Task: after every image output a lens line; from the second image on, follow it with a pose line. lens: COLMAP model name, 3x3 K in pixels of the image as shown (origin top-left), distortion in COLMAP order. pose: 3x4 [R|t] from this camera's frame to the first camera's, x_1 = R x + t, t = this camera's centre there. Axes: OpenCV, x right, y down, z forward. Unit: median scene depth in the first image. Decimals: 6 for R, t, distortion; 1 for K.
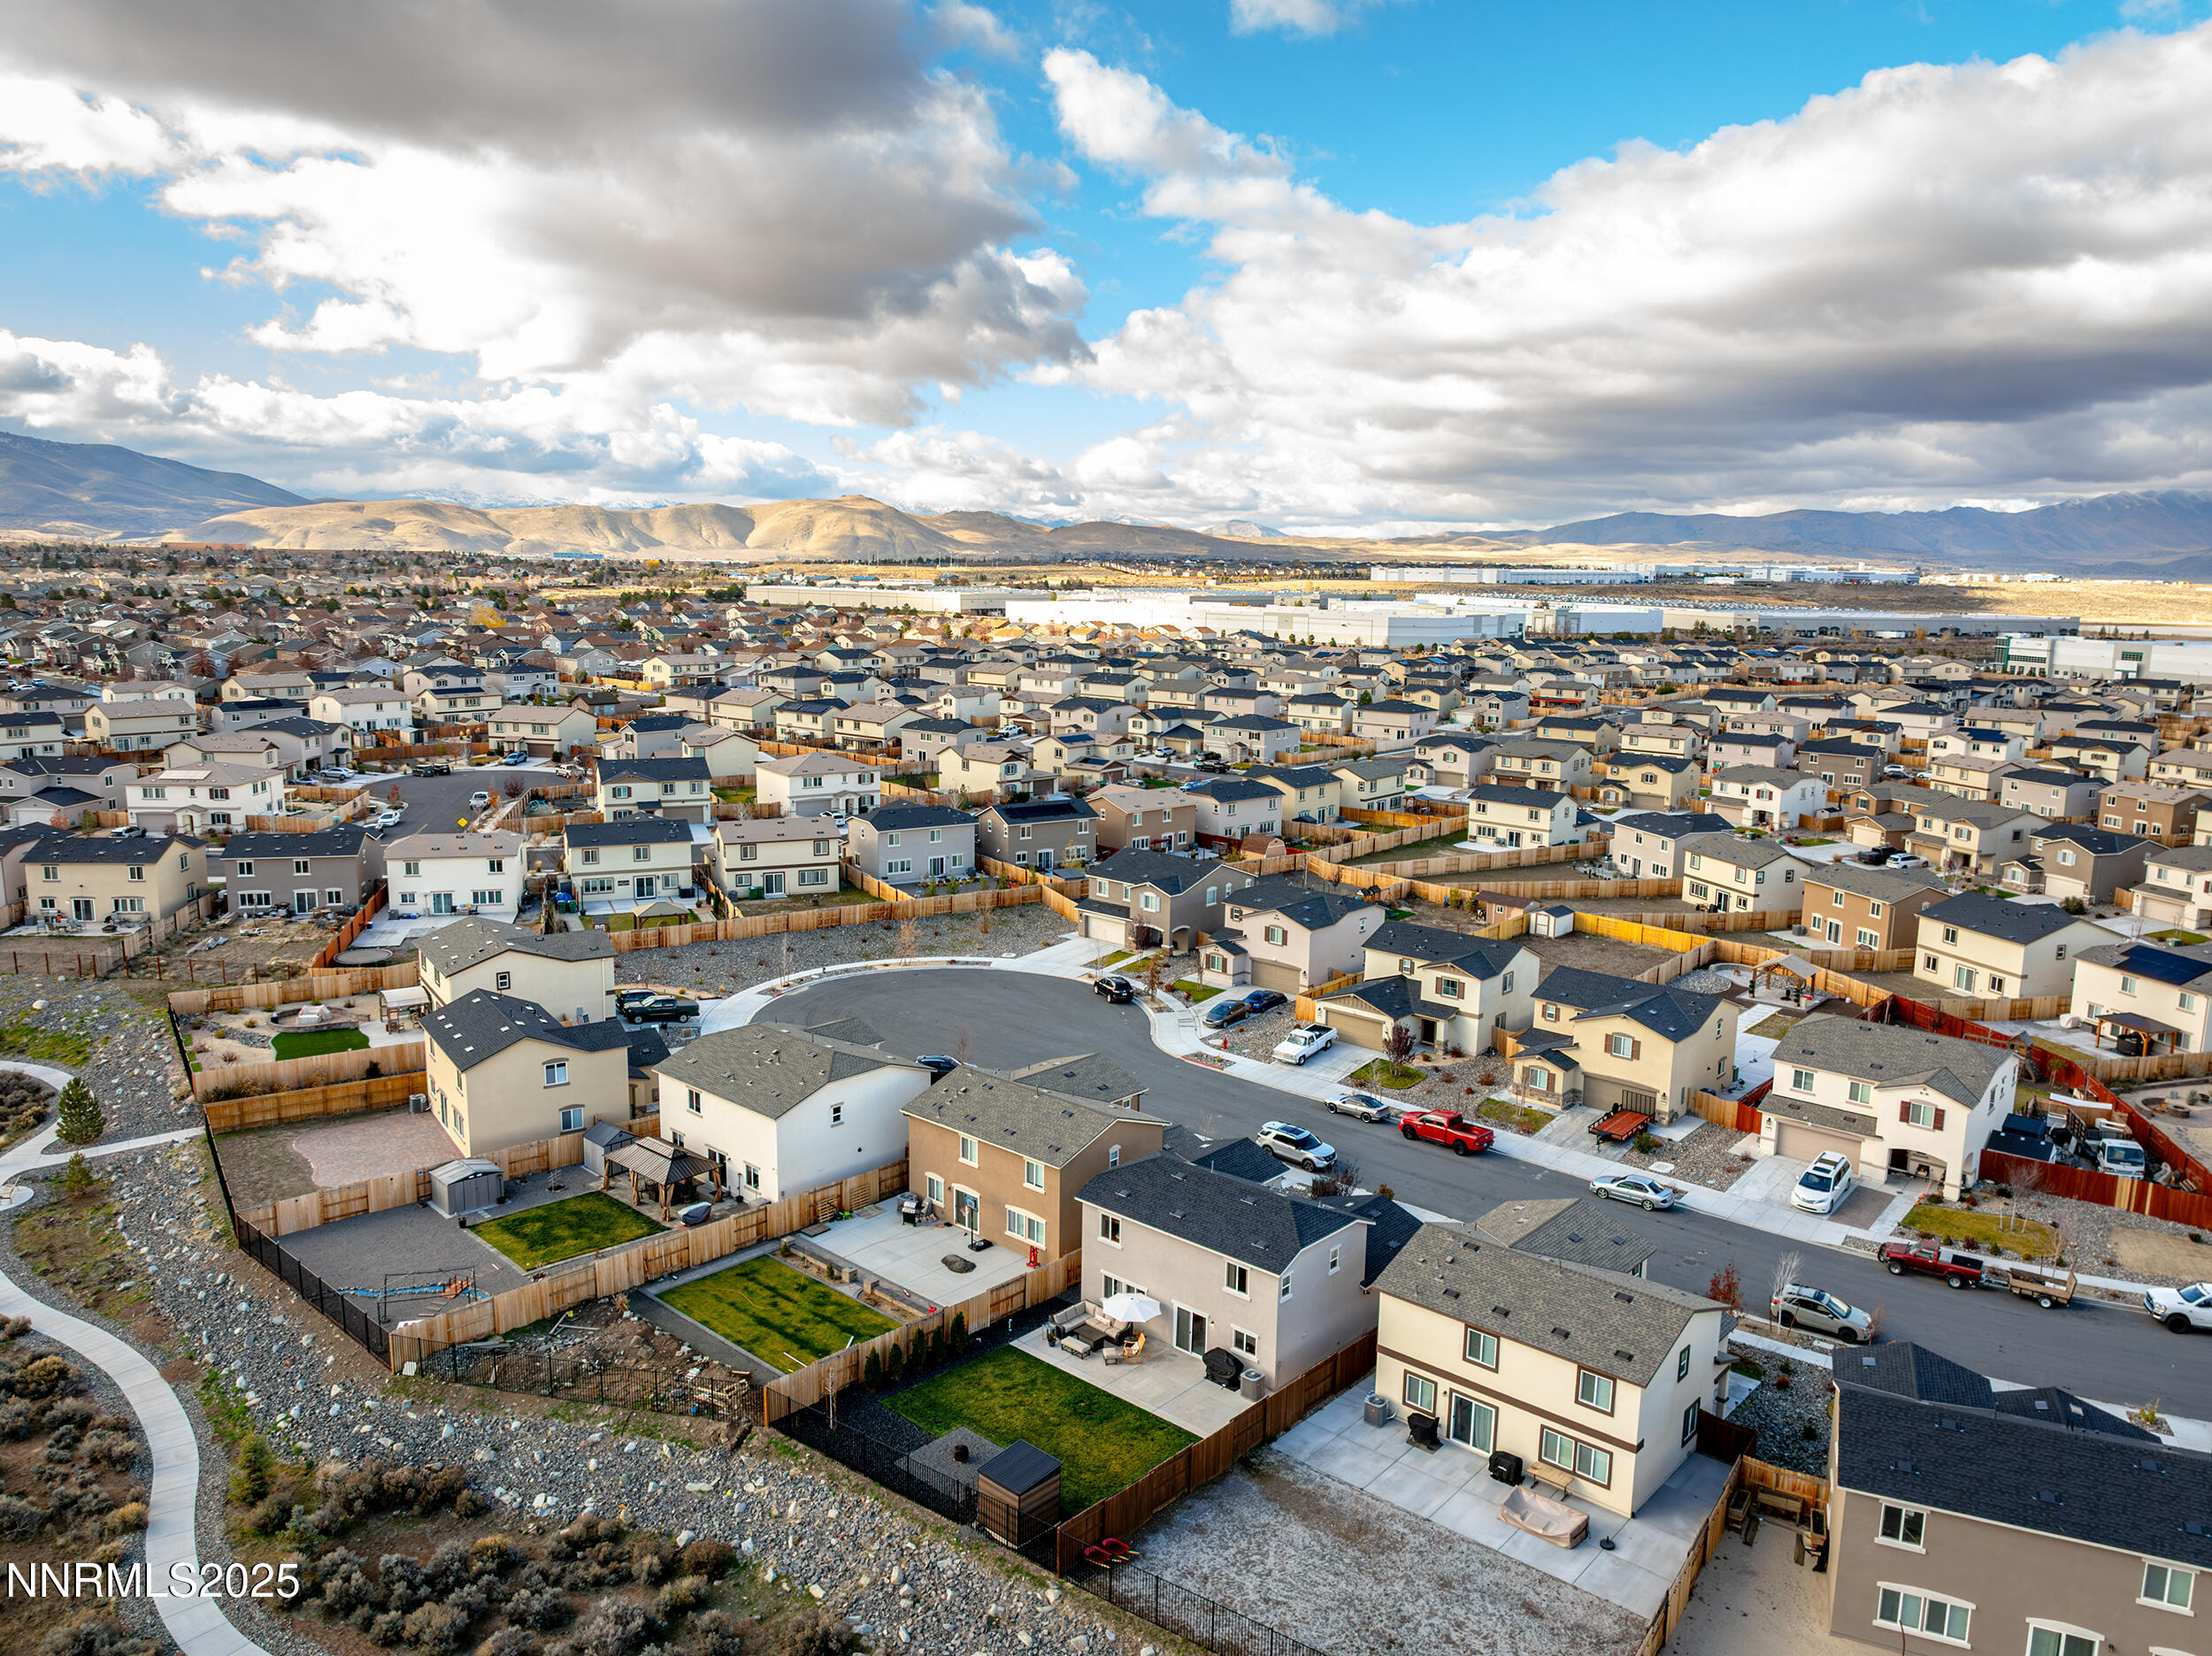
lens RADIAL K [[1553.0, 0, 1120.5], [0, 1553.0, 849.5], [0, 0, 1]] dist [-0.030934, 0.016378]
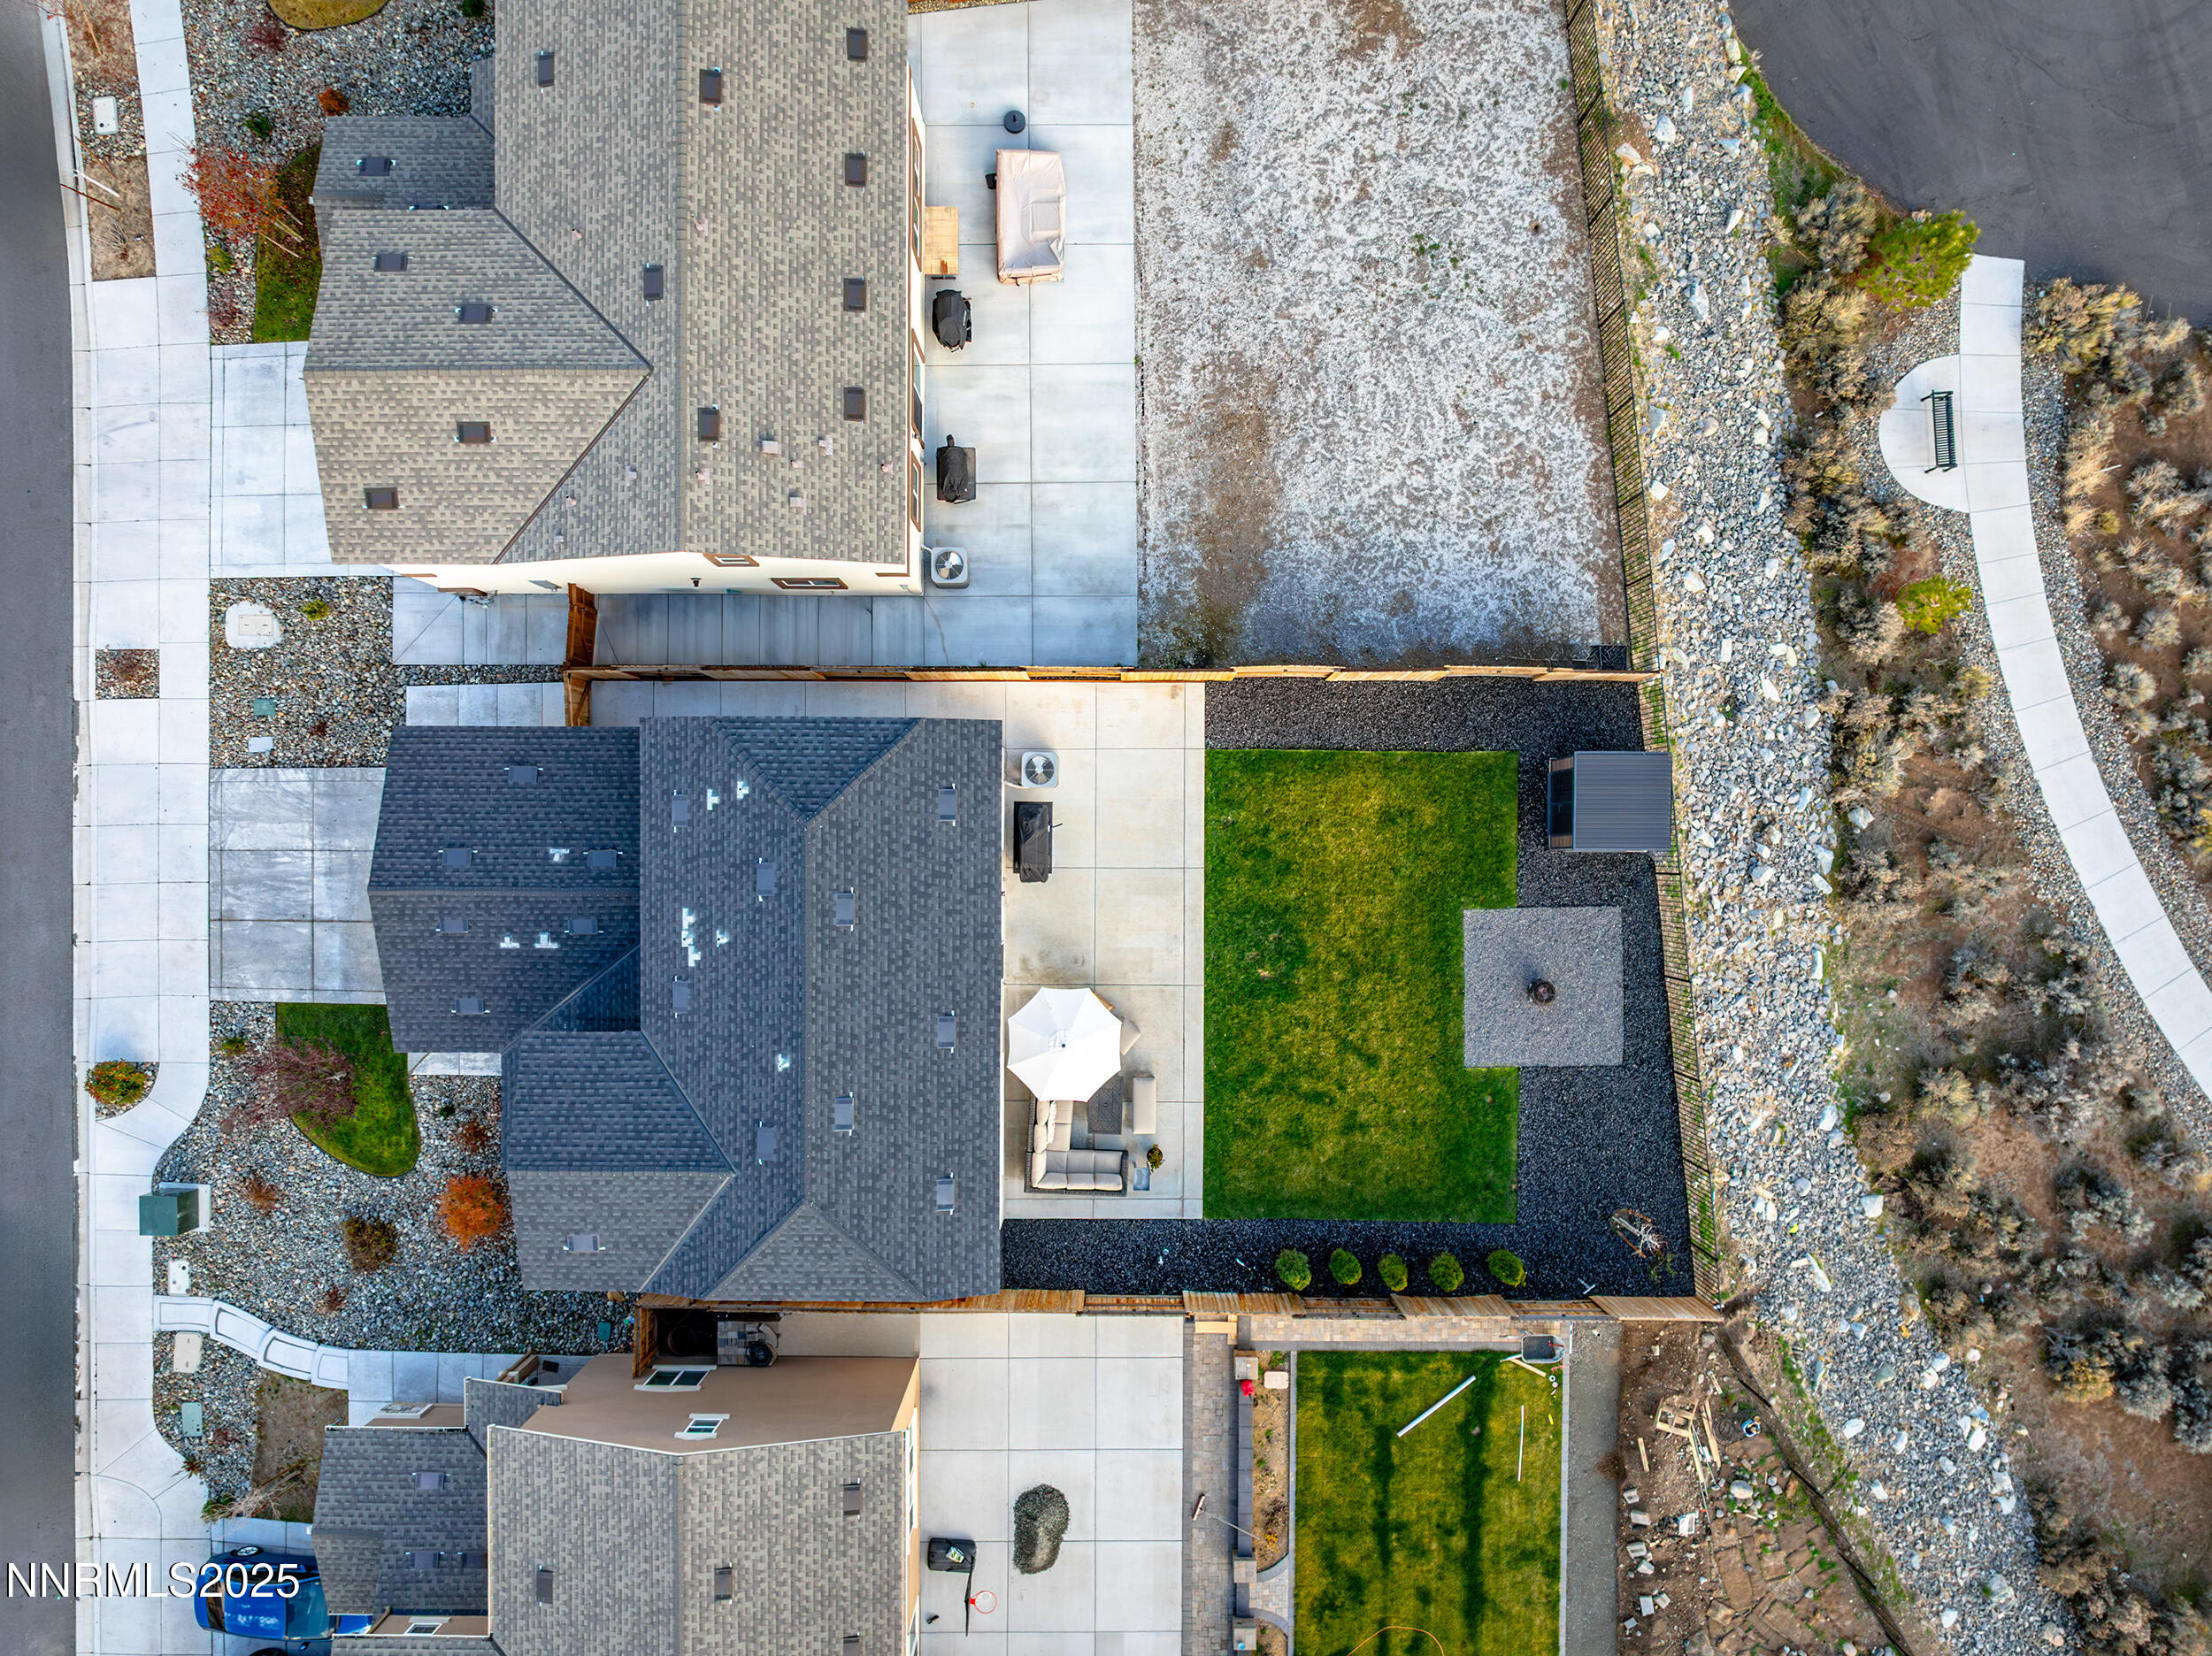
lens RADIAL K [[1553.0, 0, 1098.1], [0, 1553.0, 876.3], [0, 0, 1]] dist [-0.030934, 0.016378]
pose [[-0.661273, -0.749658, -0.027035, 0.019493], [0.126120, -0.146633, 0.981118, -0.069276], [-0.739467, 0.645377, 0.191511, 0.304359]]
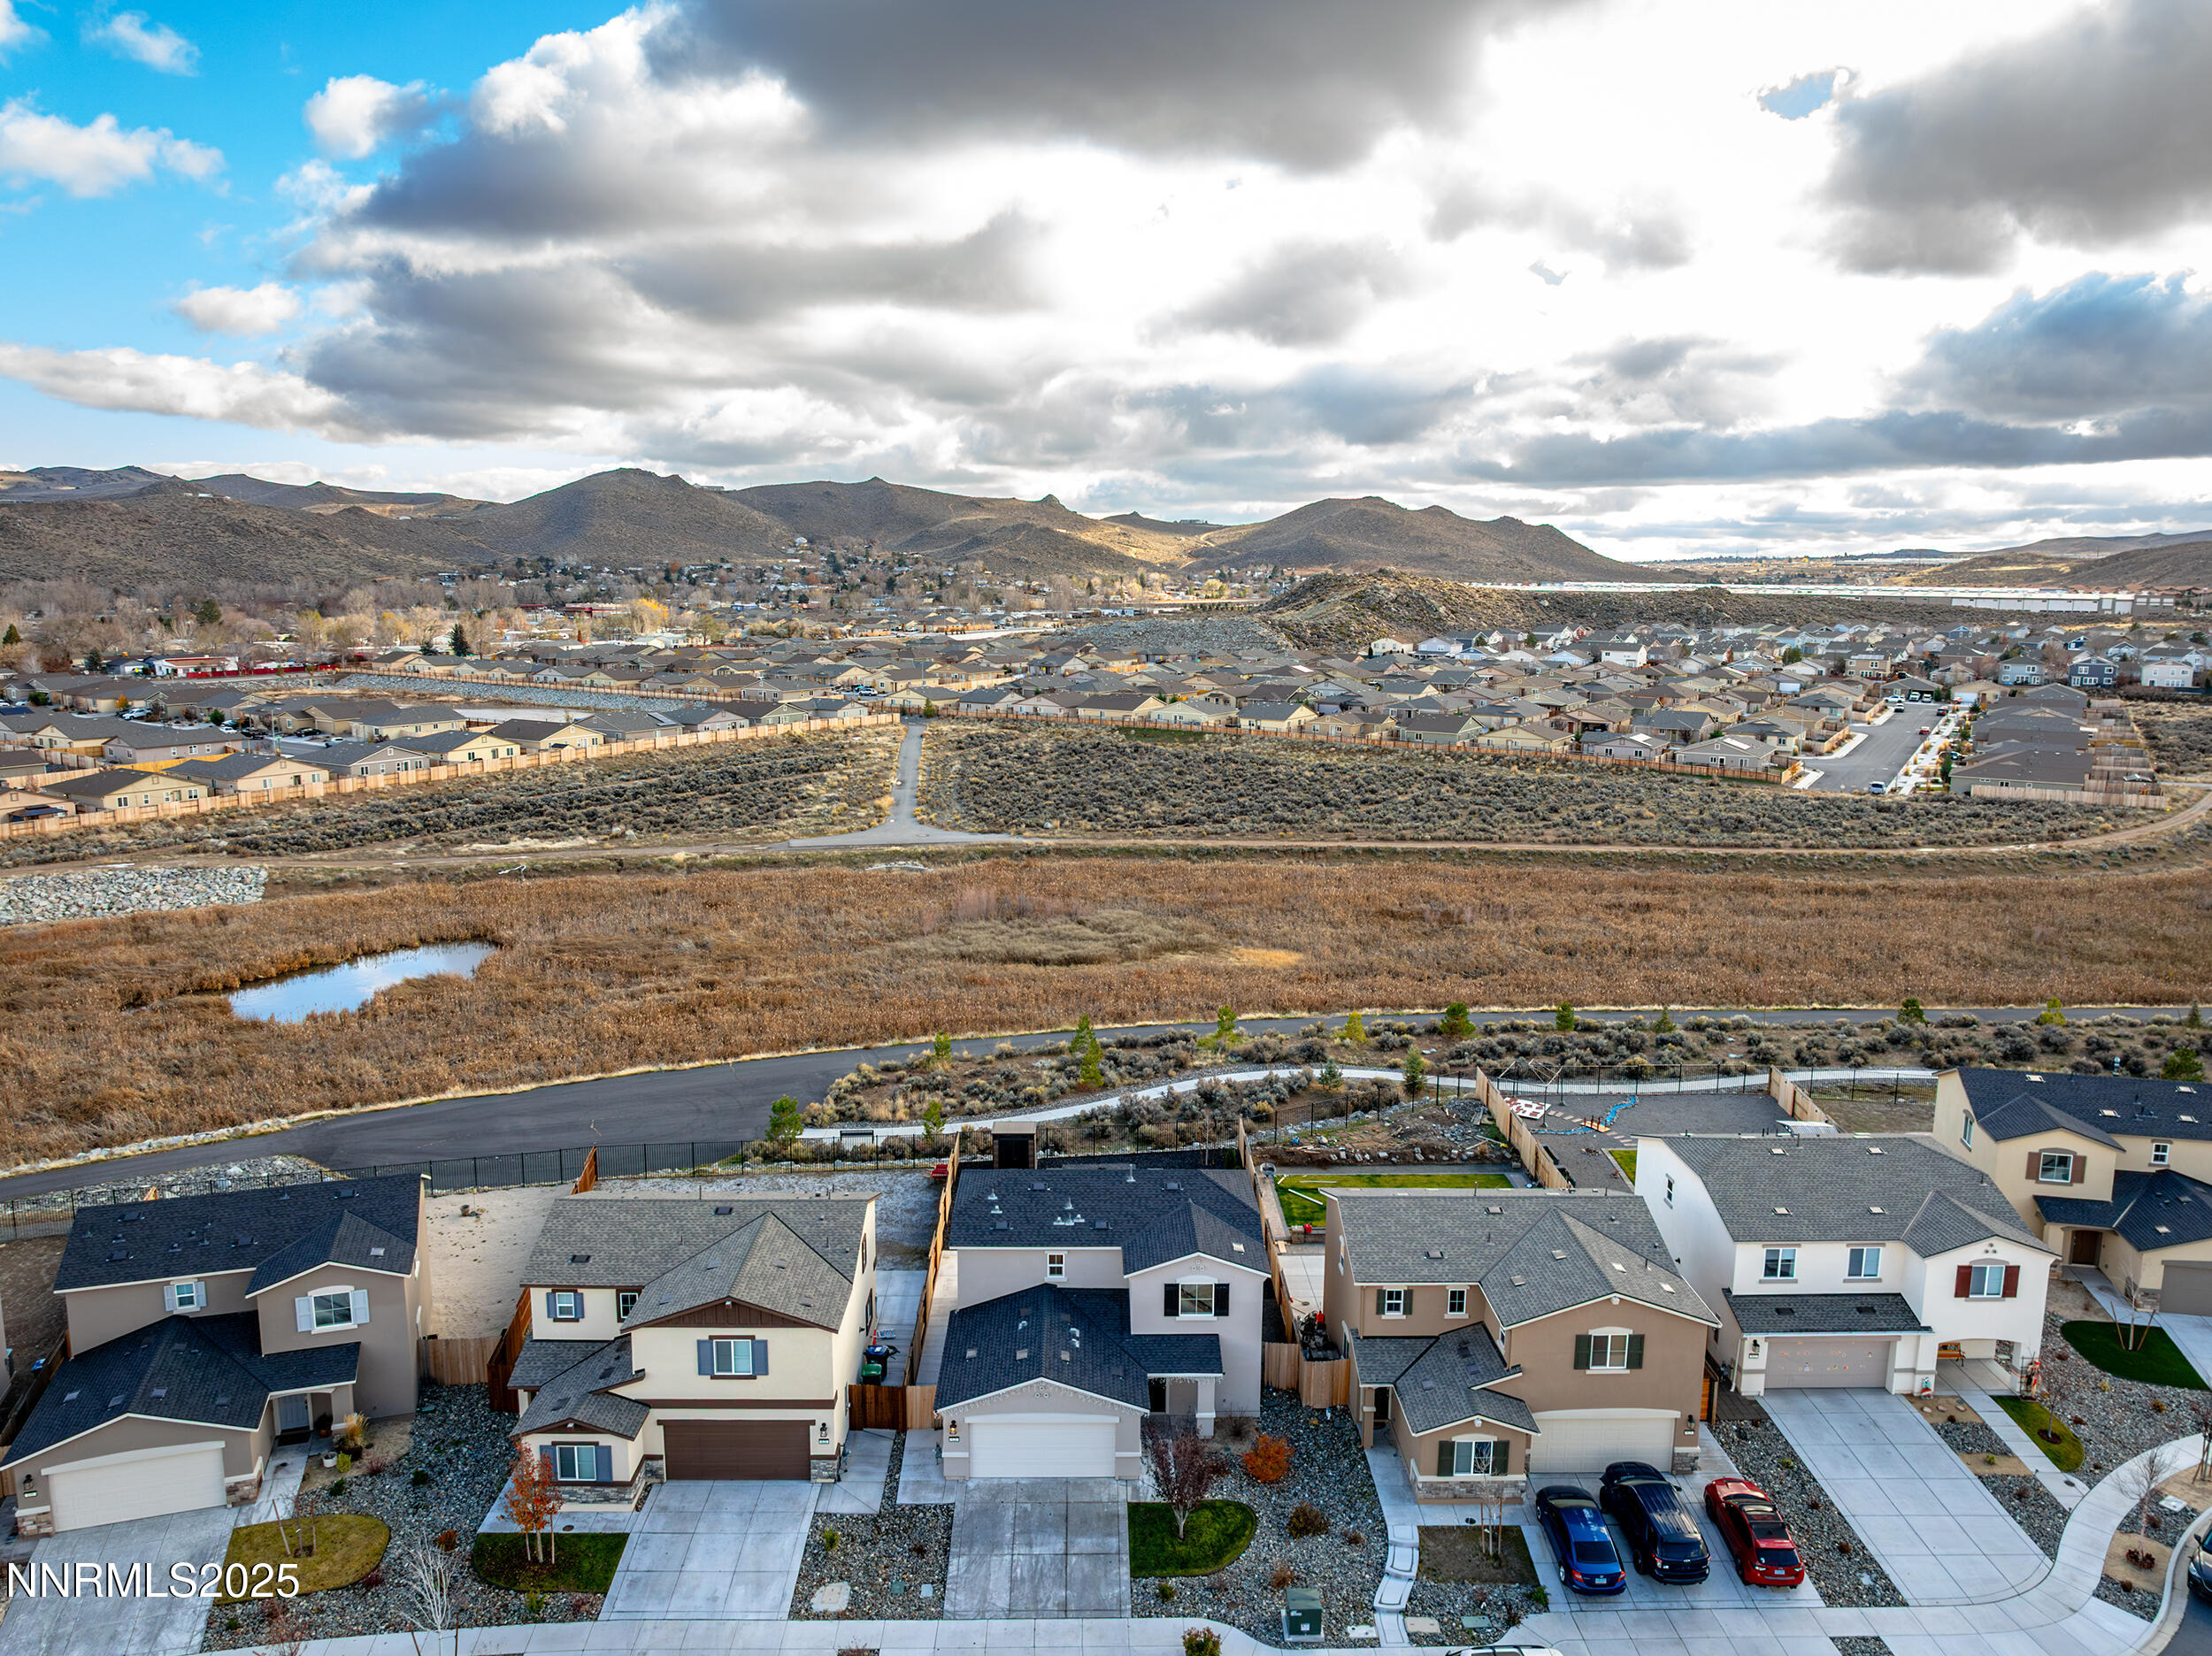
lens RADIAL K [[1553.0, 0, 1109.1], [0, 1553.0, 831.6], [0, 0, 1]] dist [-0.030934, 0.016378]
pose [[-0.734275, 0.087145, -0.673236, 0.230718], [-0.143550, 0.949368, 0.279453, -0.077010], [0.663501, 0.301839, -0.684587, 0.560683]]
